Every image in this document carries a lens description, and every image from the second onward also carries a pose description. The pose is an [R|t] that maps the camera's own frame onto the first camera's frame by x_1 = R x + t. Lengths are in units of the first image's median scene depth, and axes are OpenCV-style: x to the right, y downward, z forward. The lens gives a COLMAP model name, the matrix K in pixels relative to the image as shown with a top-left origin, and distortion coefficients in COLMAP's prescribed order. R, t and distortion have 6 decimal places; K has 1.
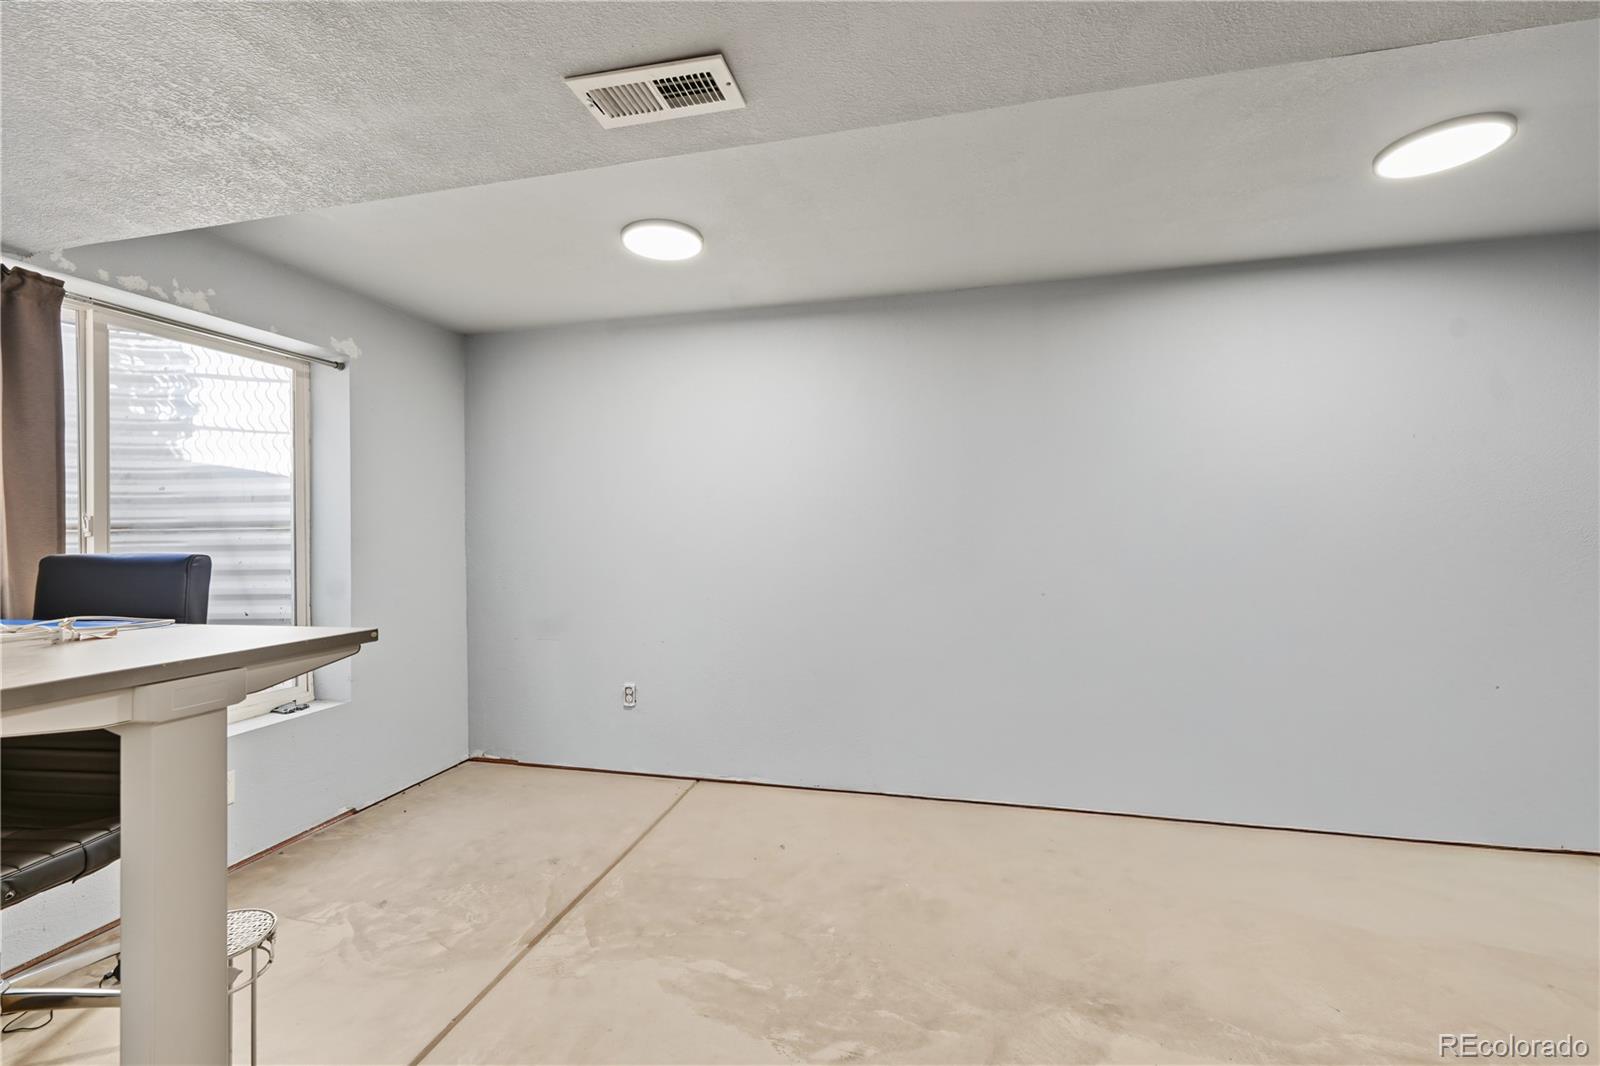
lens RADIAL K [[645.3, 0, 801.8], [0, 645.3, 529.7], [0, 0, 1]] dist [-0.004027, 0.001635]
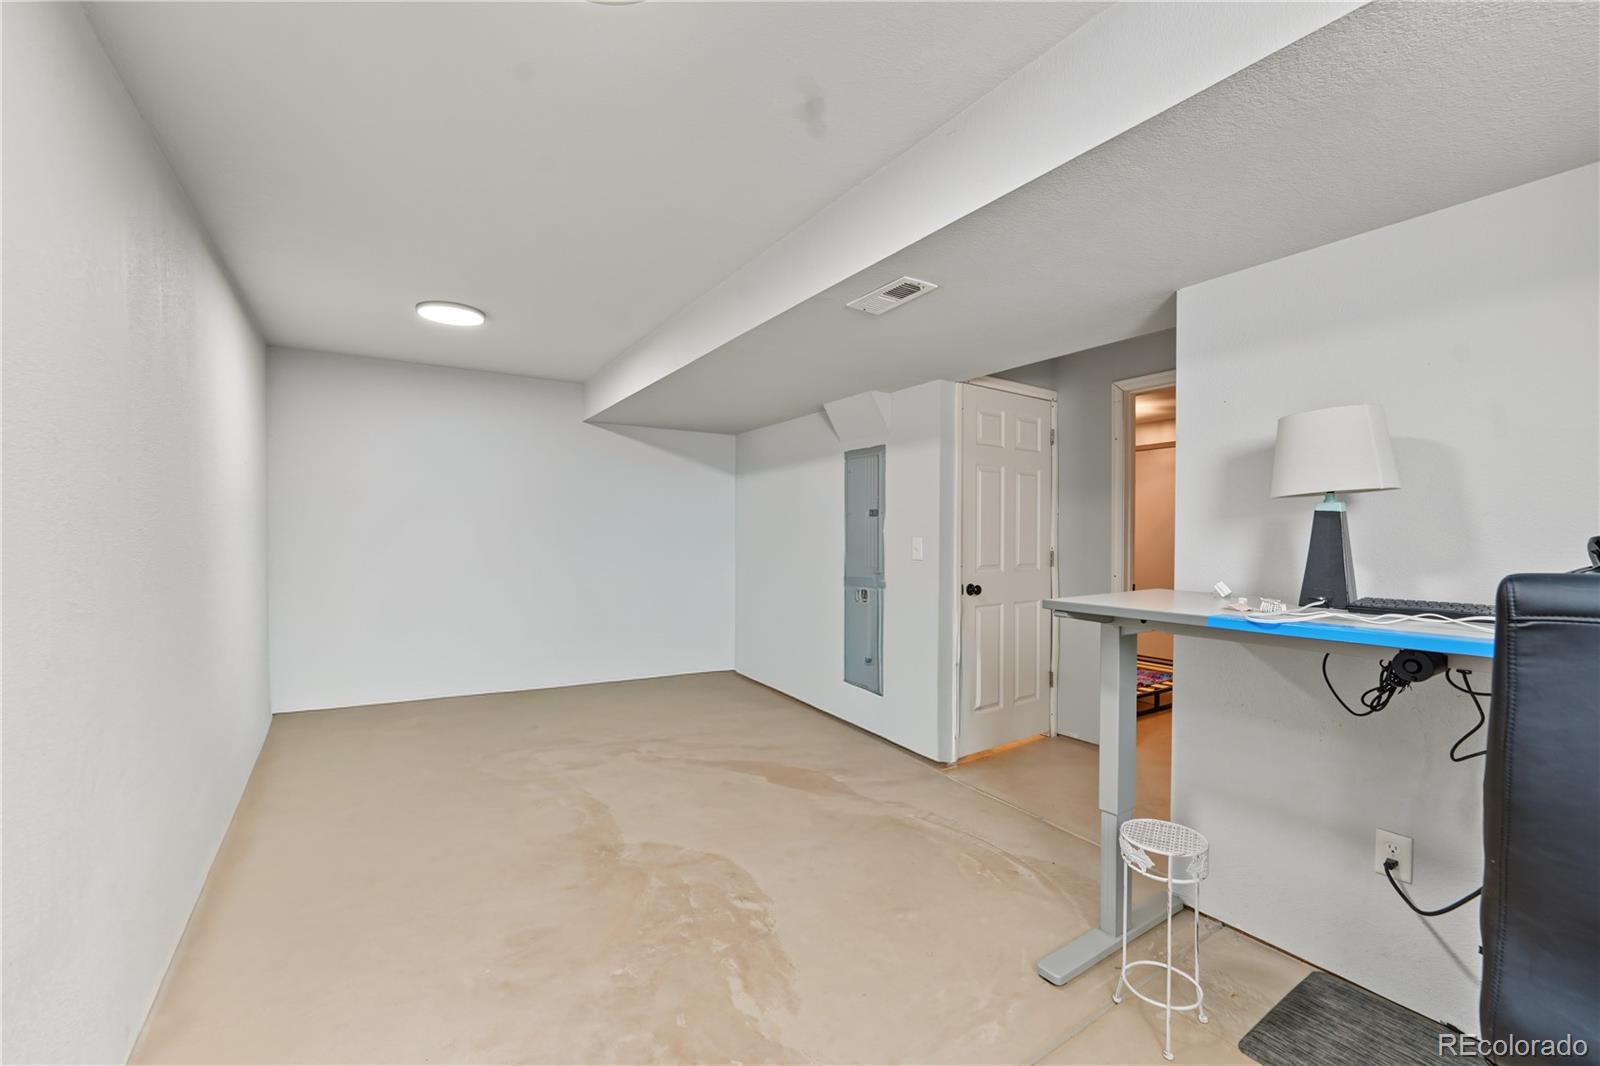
lens RADIAL K [[645.3, 0, 799.2], [0, 645.3, 537.1], [0, 0, 1]] dist [-0.004027, 0.001635]
pose [[-0.712209, 0.012344, 0.701859, -0.917302], [0.008563, 0.999924, -0.008897, 0.015445], [-0.701915, -0.000326, -0.712260, 1.714813]]
